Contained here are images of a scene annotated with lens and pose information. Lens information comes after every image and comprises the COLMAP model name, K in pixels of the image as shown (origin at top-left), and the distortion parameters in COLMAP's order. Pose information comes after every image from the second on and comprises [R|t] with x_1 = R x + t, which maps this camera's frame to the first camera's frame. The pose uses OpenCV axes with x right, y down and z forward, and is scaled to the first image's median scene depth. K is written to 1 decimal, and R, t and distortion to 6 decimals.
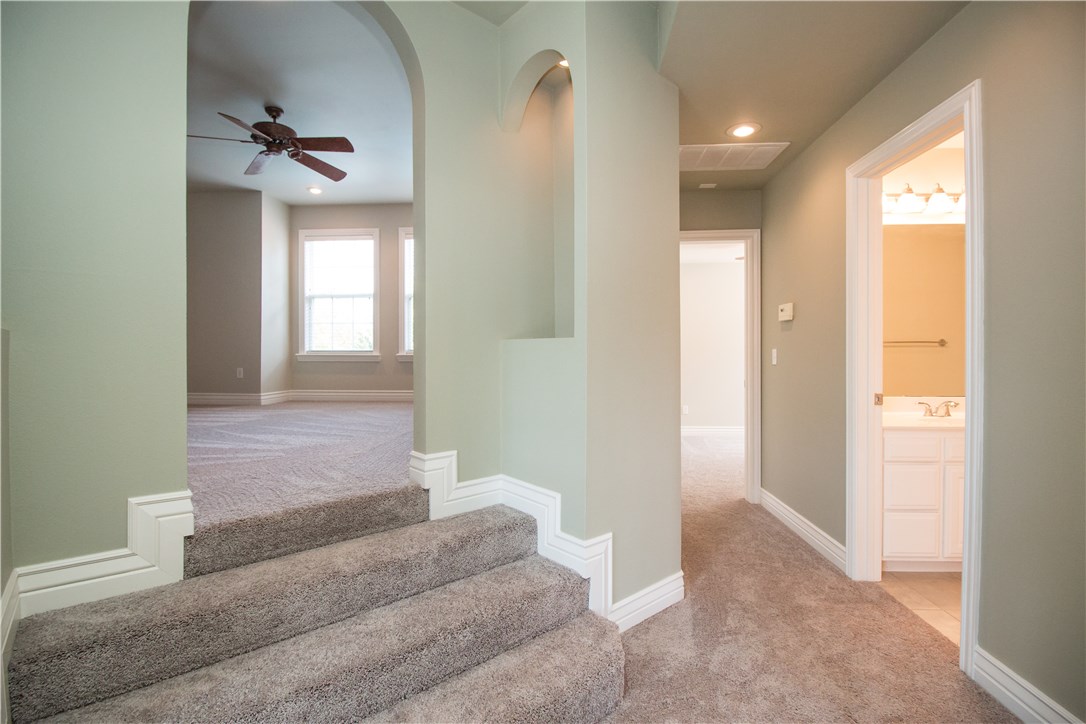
lens RADIAL K [[516.3, 0, 549.9], [0, 516.3, 359.6], [0, 0, 1]] dist [-0.009284, -0.003586]
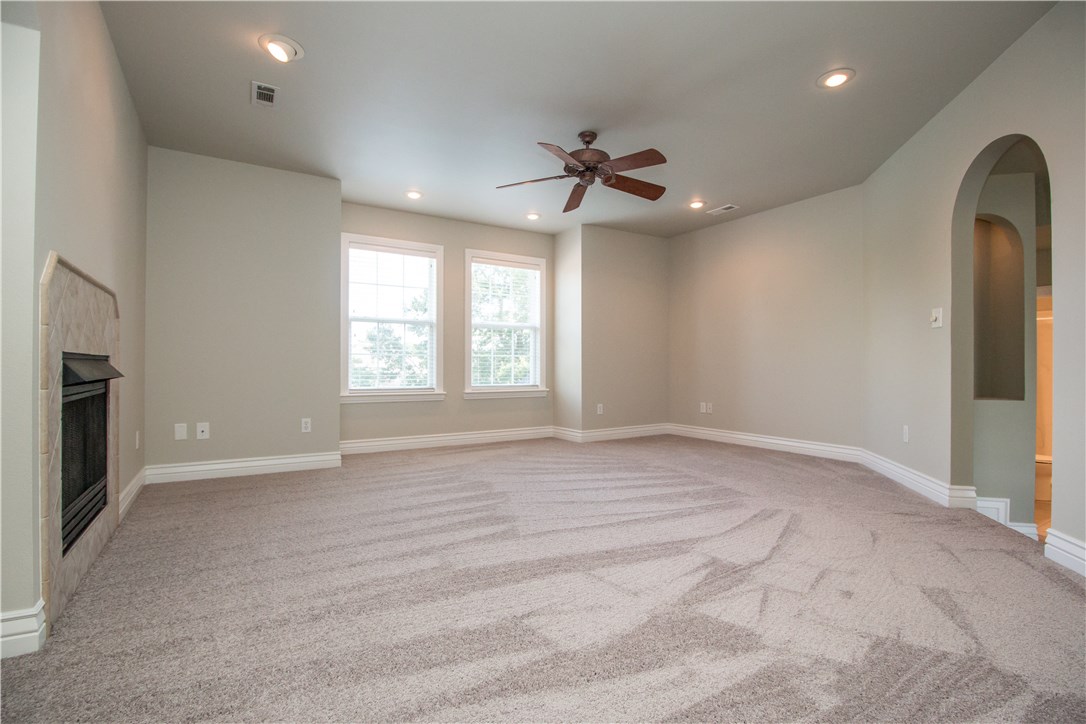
lens RADIAL K [[516.3, 0, 536.9], [0, 516.3, 363.6], [0, 0, 1]] dist [-0.009284, -0.003586]
pose [[0.810206, 0.004905, 0.586125, -0.734610], [-0.000632, 0.999972, -0.007496, -0.053144], [-0.586145, 0.005703, 0.810186, 0.216756]]
